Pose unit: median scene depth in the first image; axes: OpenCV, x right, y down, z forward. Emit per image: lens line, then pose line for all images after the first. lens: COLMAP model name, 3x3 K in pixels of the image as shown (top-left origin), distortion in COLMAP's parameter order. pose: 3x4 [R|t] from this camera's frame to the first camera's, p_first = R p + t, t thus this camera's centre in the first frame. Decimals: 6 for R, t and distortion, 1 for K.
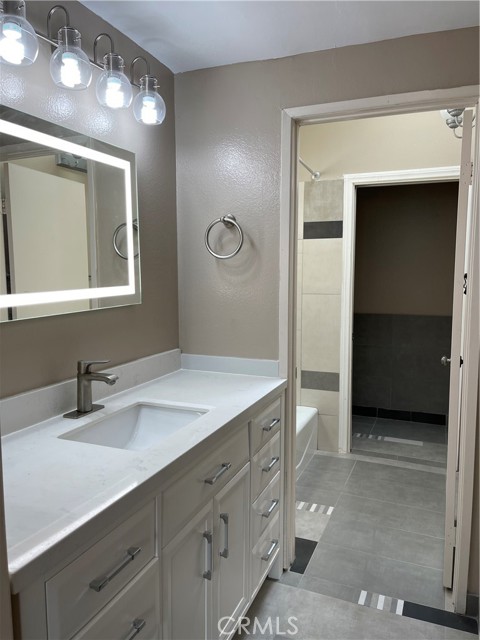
lens RADIAL K [[490.4, 0, 235.7], [0, 490.4, 318.9], [0, 0, 1]] dist [0.043060, 0.004810]
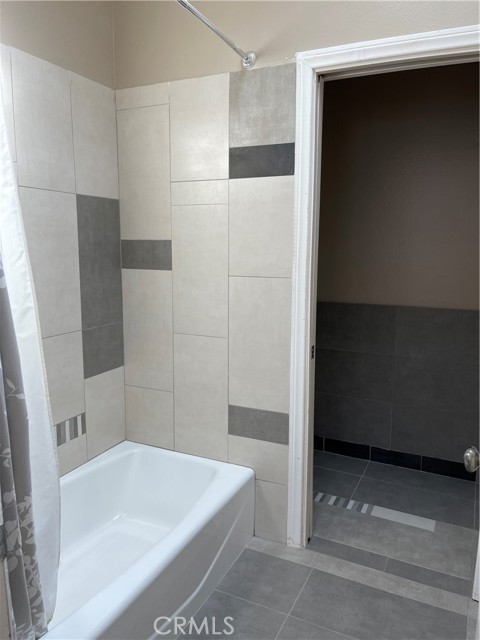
lens RADIAL K [[490.4, 0, 244.3], [0, 490.4, 322.7], [0, 0, 1]] dist [0.043060, 0.004810]
pose [[0.998458, 0.008980, -0.054781, 0.189163], [-0.005358, 0.997812, 0.065894, -0.034770], [0.055253, -0.065498, 0.996322, 0.426803]]
